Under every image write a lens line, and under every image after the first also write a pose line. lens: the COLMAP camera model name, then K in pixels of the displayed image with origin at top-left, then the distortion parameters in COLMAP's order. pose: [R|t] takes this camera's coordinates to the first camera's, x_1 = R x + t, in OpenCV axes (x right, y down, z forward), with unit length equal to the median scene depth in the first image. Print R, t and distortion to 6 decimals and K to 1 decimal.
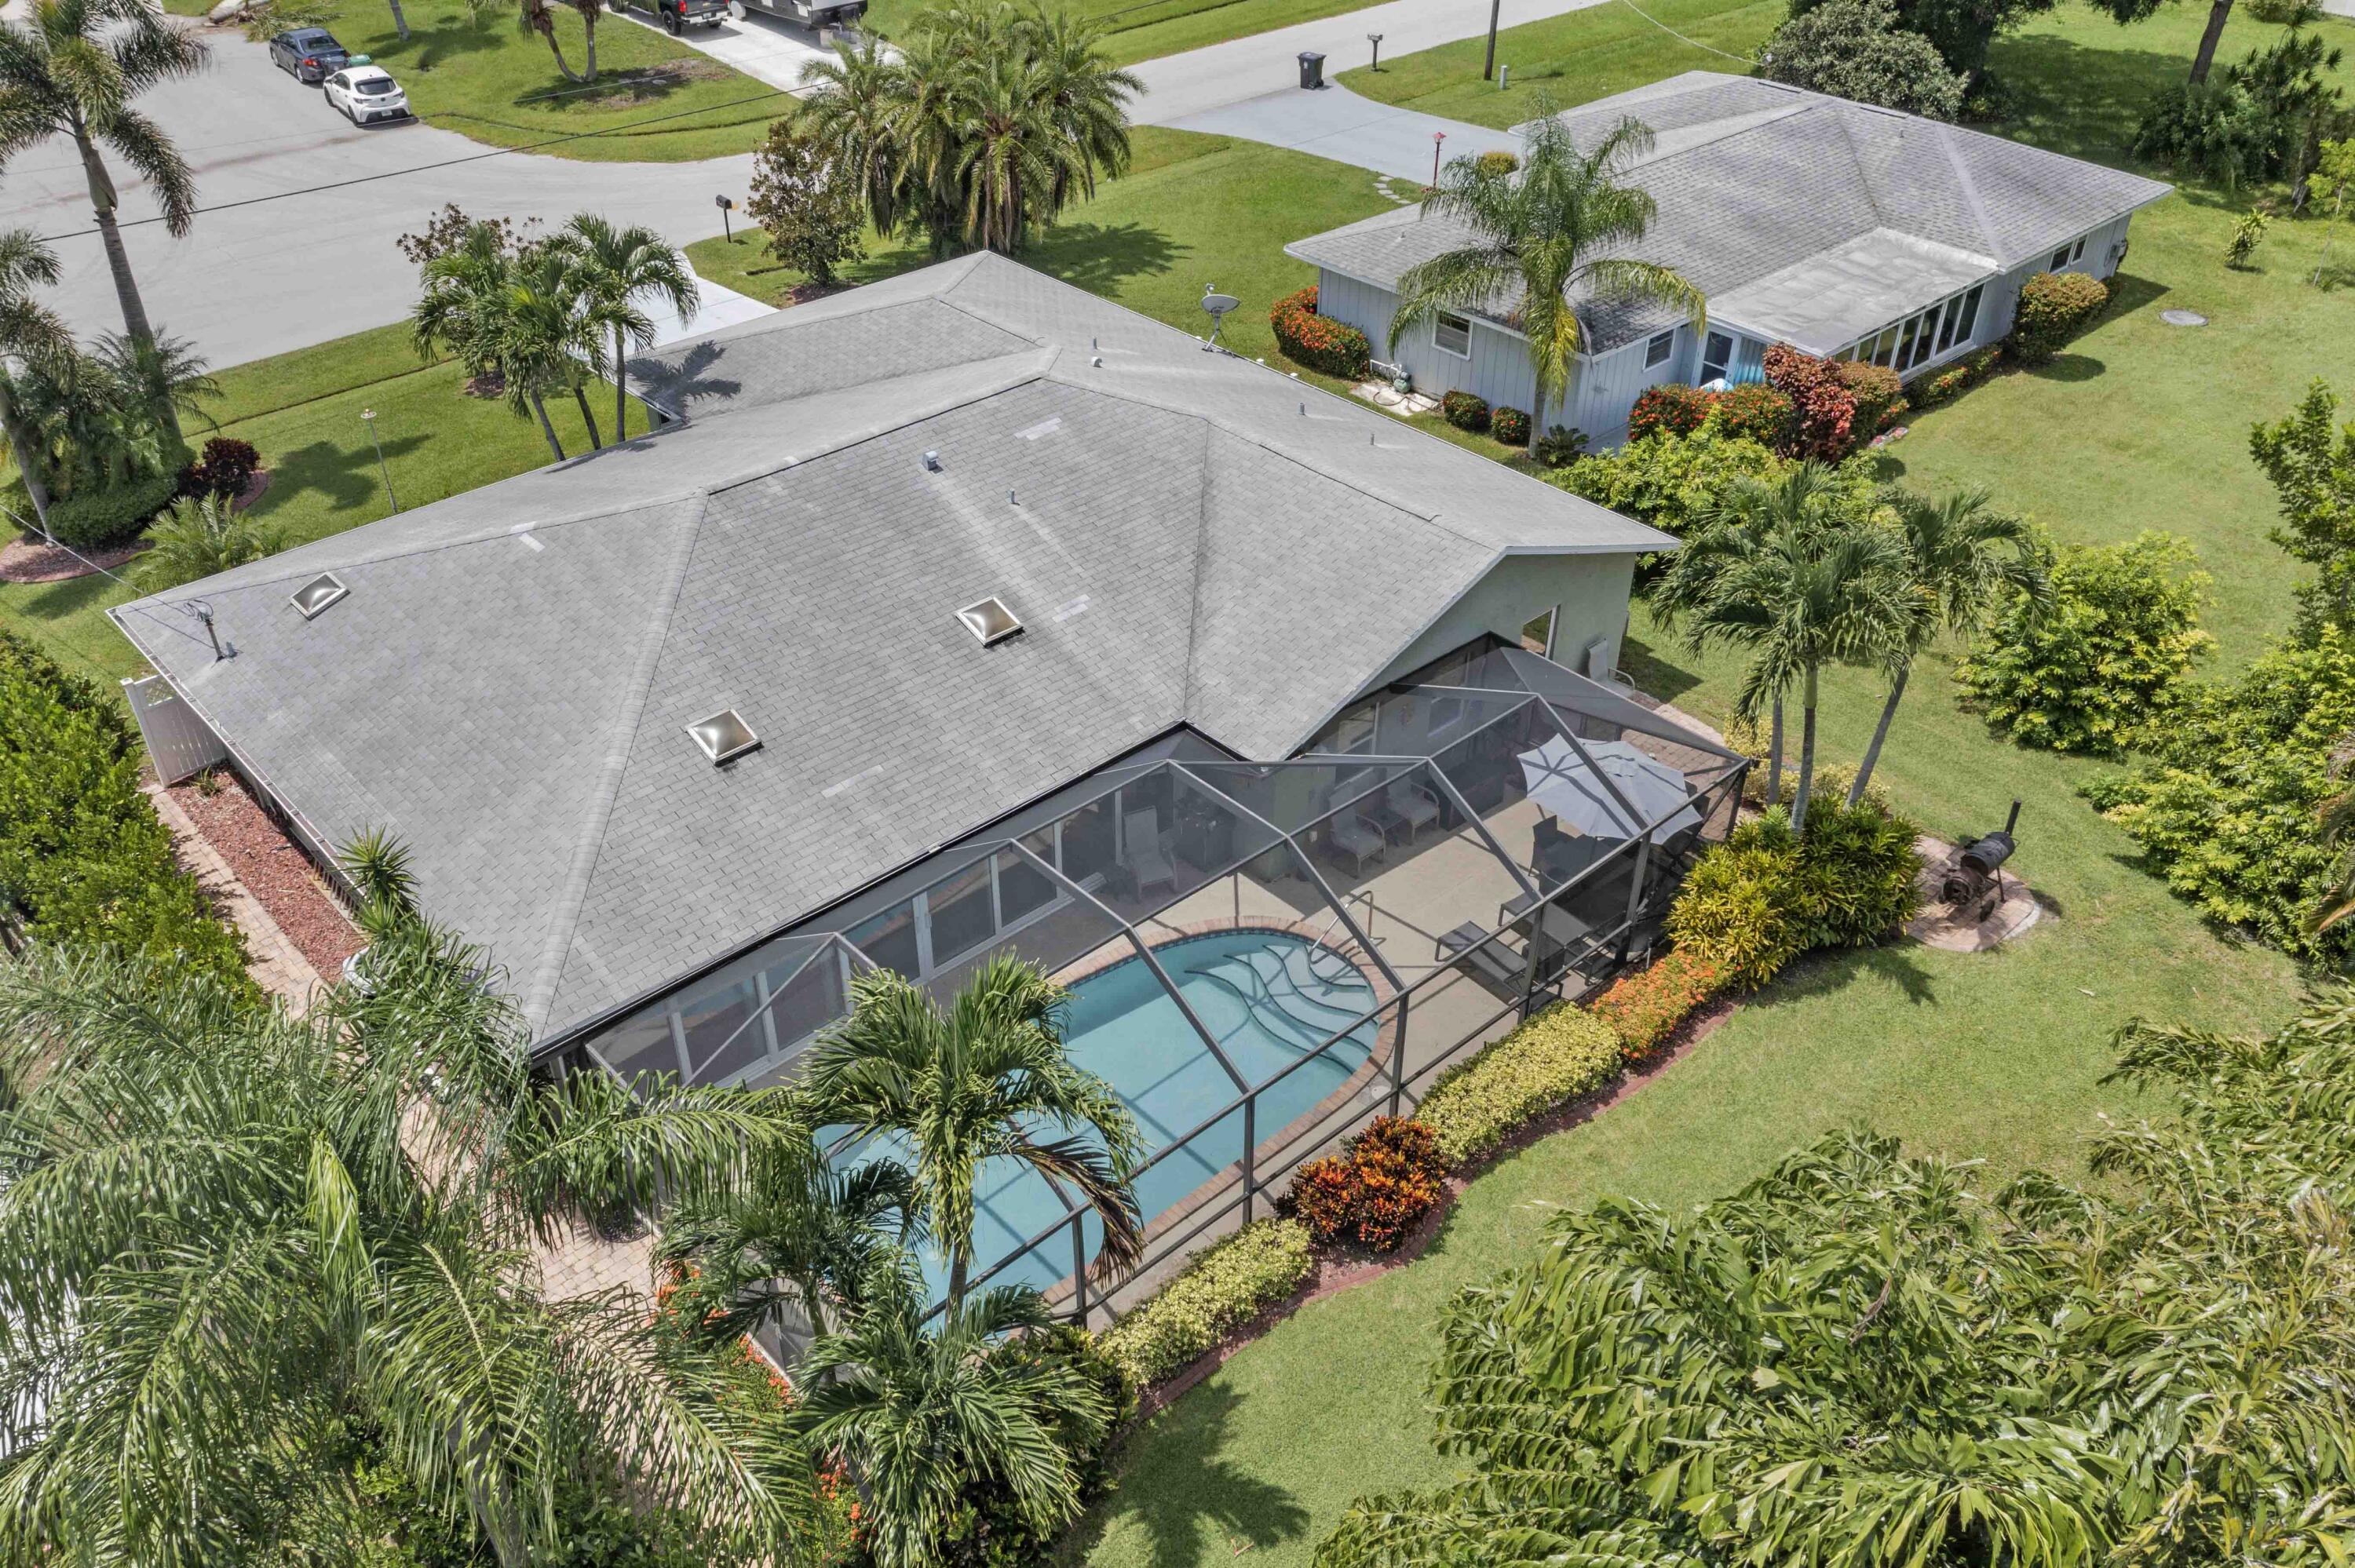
lens RADIAL K [[1893.3, 0, 1177.5], [0, 1893.3, 784.0], [0, 0, 1]] dist [-0.000171, -0.000125]
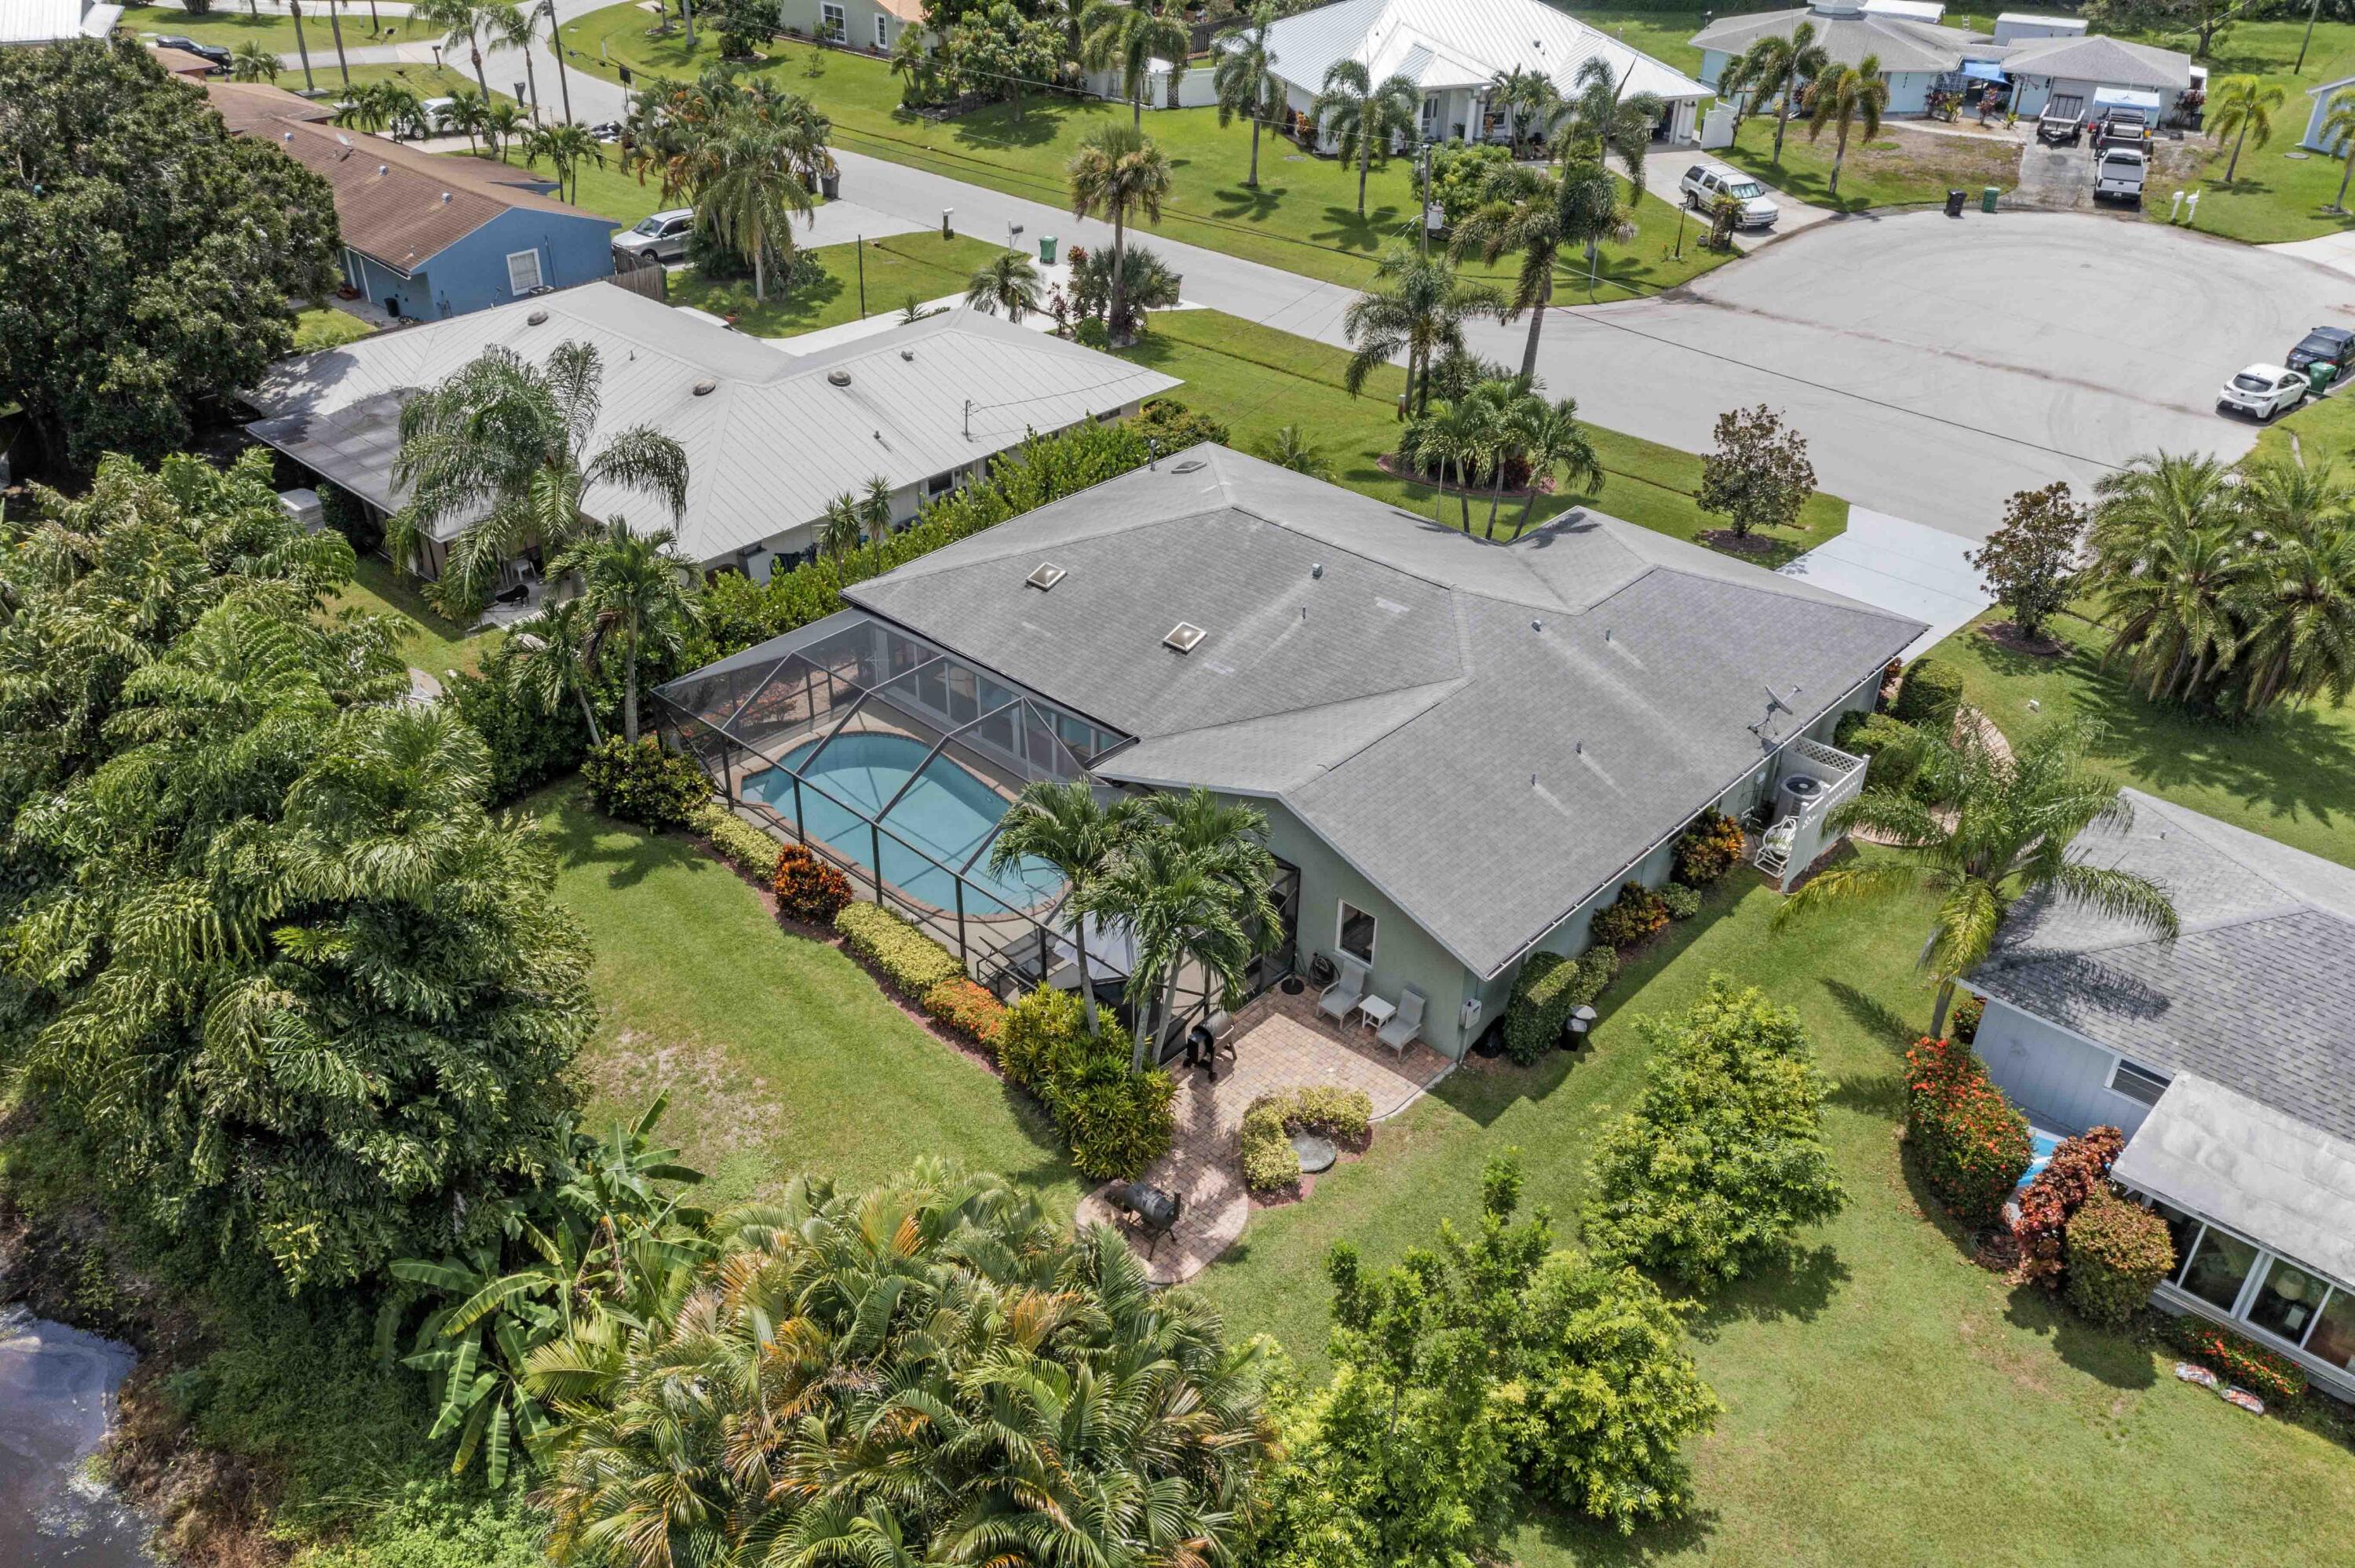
lens RADIAL K [[1893.3, 0, 1177.5], [0, 1893.3, 784.0], [0, 0, 1]] dist [-0.000171, -0.000125]
pose [[0.093456, 0.533132, -0.840855, 1.289178], [-0.592566, 0.708465, 0.383332, -0.601954], [0.800082, 0.462438, 0.382126, 0.468371]]
